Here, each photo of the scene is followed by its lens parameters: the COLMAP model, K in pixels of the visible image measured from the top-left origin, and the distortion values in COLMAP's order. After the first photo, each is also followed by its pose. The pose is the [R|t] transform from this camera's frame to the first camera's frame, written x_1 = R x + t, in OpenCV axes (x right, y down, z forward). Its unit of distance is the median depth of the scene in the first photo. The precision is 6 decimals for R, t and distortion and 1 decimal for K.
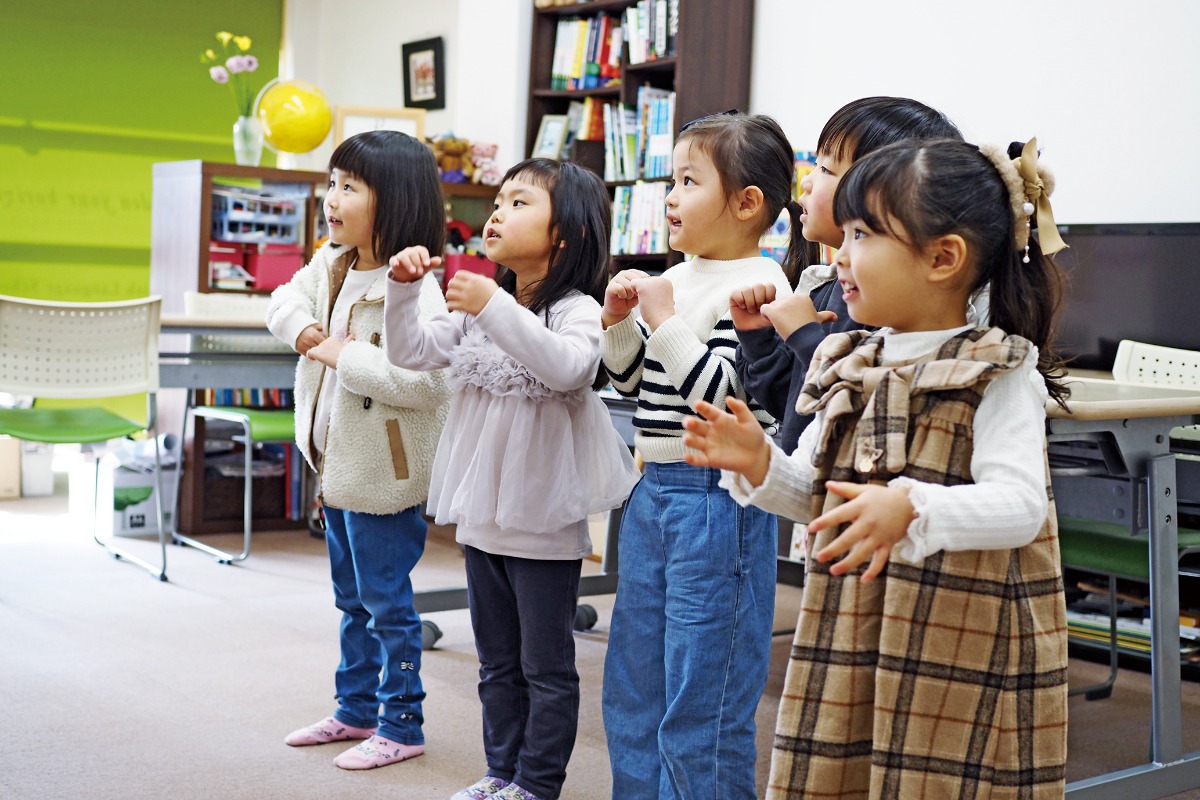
lens RADIAL K [[1752.1, 0, 600.0], [0, 1752.1, 400.0], [0, 0, 1]] dist [-0.083883, -0.009935]
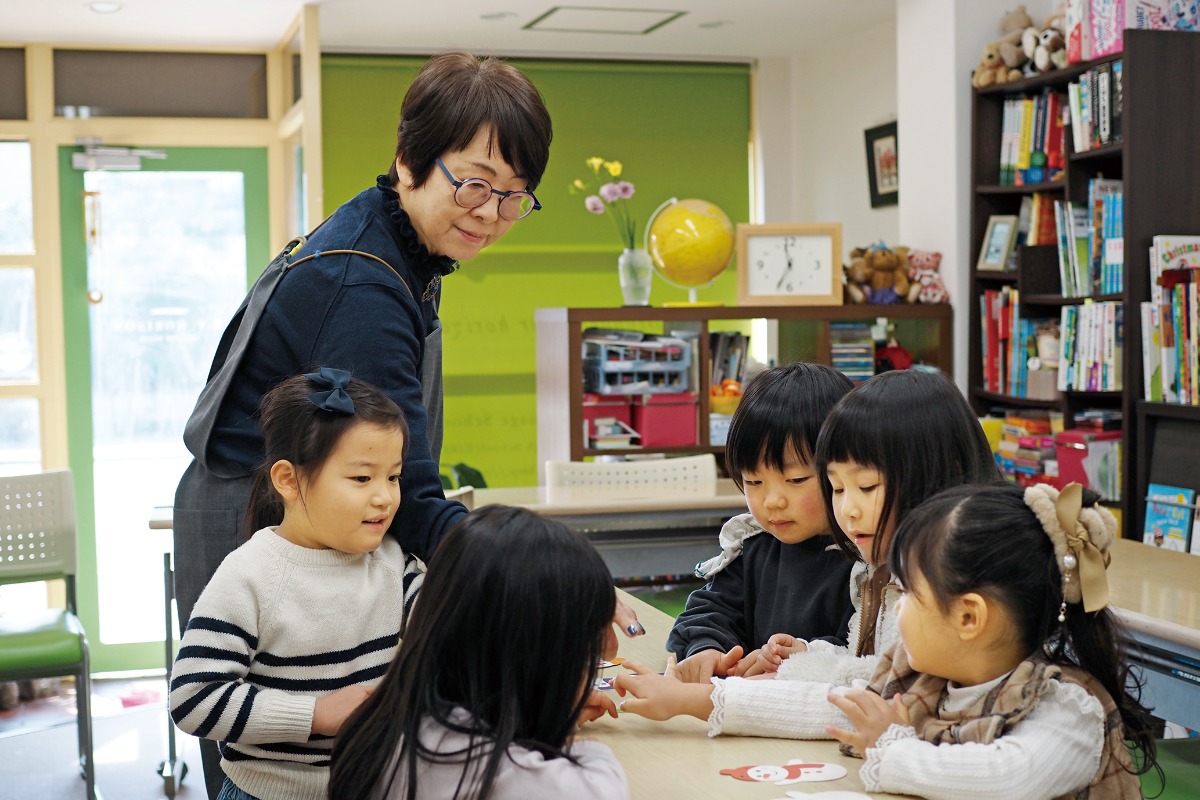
lens RADIAL K [[1752.1, 0, 600.0], [0, 1752.1, 400.0], [0, 0, 1]] dist [-0.083883, -0.009935]
pose [[0.925649, -0.035322, -0.376732, 0.111943], [0.029112, 0.999330, -0.022166, -0.066437], [0.377263, 0.009550, 0.926057, 0.174511]]
